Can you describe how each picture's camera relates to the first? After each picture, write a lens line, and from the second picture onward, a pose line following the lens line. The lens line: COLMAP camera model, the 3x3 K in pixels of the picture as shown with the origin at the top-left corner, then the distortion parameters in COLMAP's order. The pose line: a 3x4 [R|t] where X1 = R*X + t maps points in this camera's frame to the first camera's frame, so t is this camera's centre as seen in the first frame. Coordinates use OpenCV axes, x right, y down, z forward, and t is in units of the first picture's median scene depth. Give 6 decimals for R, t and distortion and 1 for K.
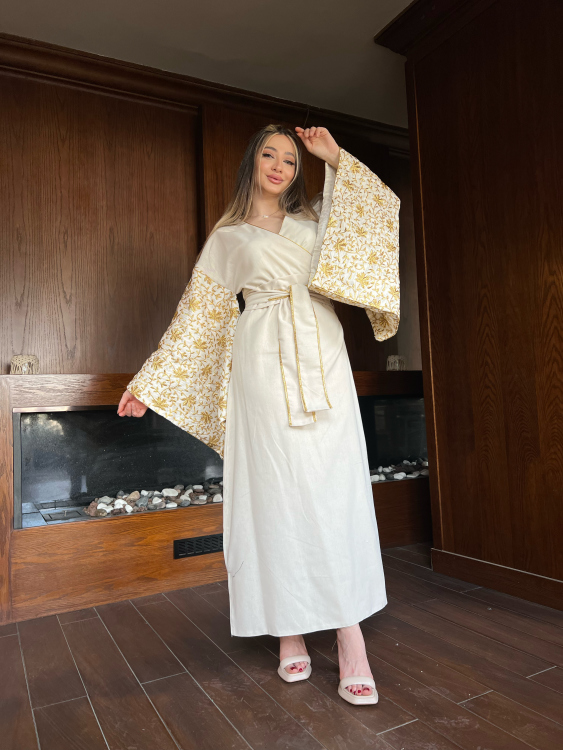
lens RADIAL K [[561.1, 0, 282.4], [0, 561.1, 378.2], [0, 0, 1]] dist [0.004754, -0.005216]
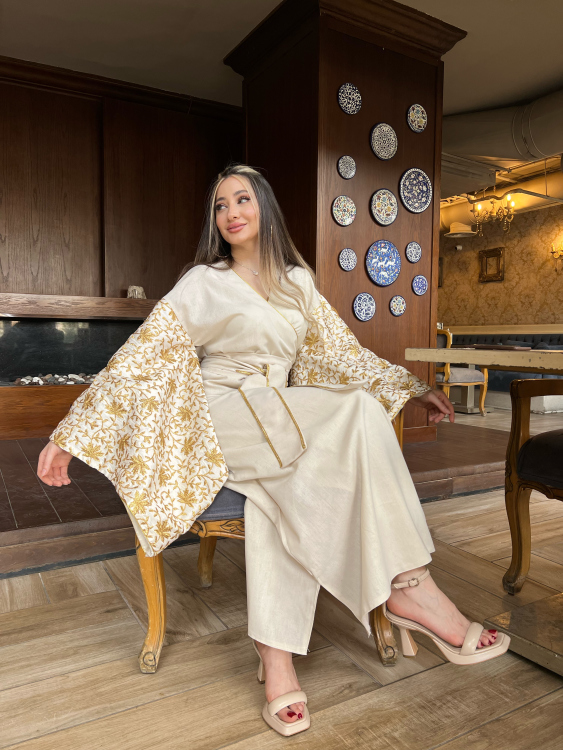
lens RADIAL K [[578.9, 0, 278.0], [0, 578.9, 391.4], [0, 0, 1]] dist [-0.000247, -0.001260]
pose [[0.998575, 0.050351, 0.017673, 0.323132], [-0.052321, 0.988943, 0.138757, 0.000367], [-0.010491, -0.139484, 0.990169, -0.545183]]
